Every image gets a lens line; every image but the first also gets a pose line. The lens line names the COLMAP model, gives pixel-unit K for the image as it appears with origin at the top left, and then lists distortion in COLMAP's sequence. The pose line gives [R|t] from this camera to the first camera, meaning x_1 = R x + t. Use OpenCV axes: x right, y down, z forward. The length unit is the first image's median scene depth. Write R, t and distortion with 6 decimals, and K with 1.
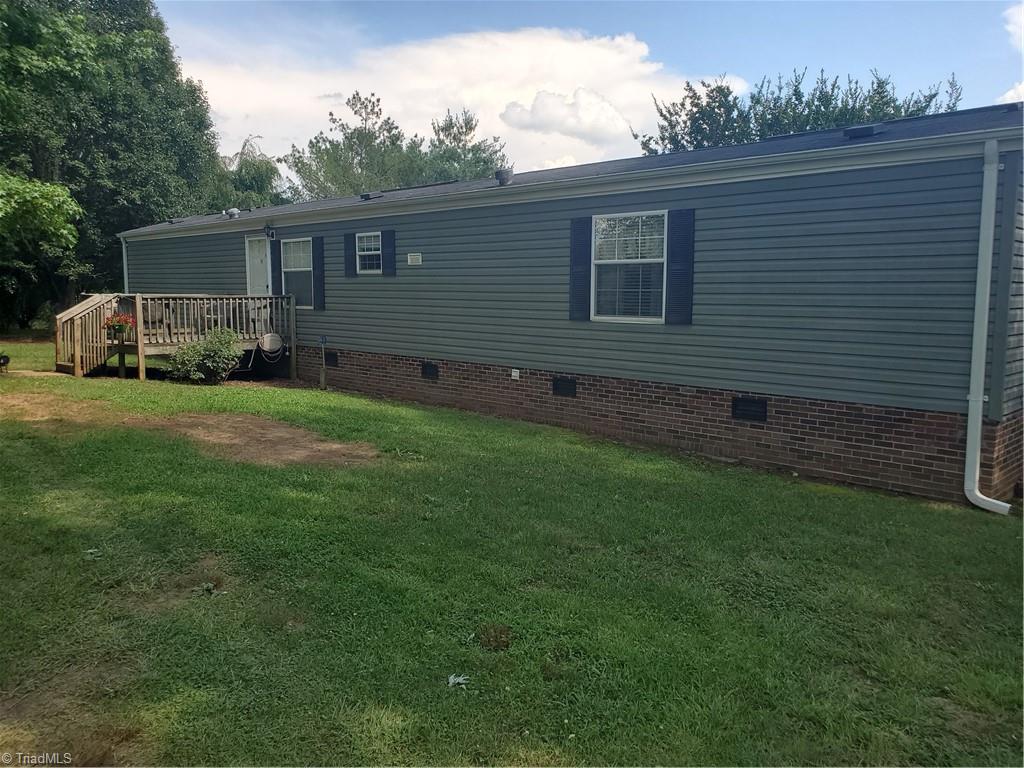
lens RADIAL K [[835.1, 0, 512.0], [0, 835.1, 384.0], [0, 0, 1]] dist [0.003561, 0.038945]
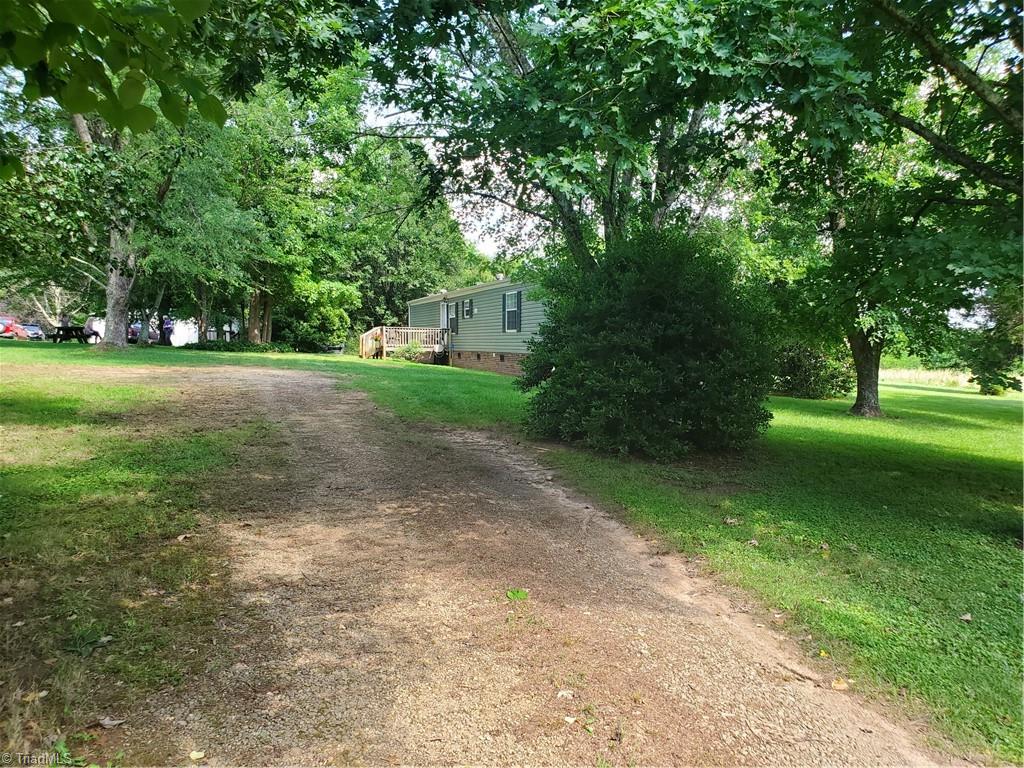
lens RADIAL K [[835.1, 0, 512.0], [0, 835.1, 384.0], [0, 0, 1]] dist [0.003561, 0.038945]
pose [[0.907085, 0.027986, -0.420016, 0.957255], [-0.060139, 0.996168, -0.063504, 0.200477], [0.416629, 0.082863, 0.905292, -1.082496]]
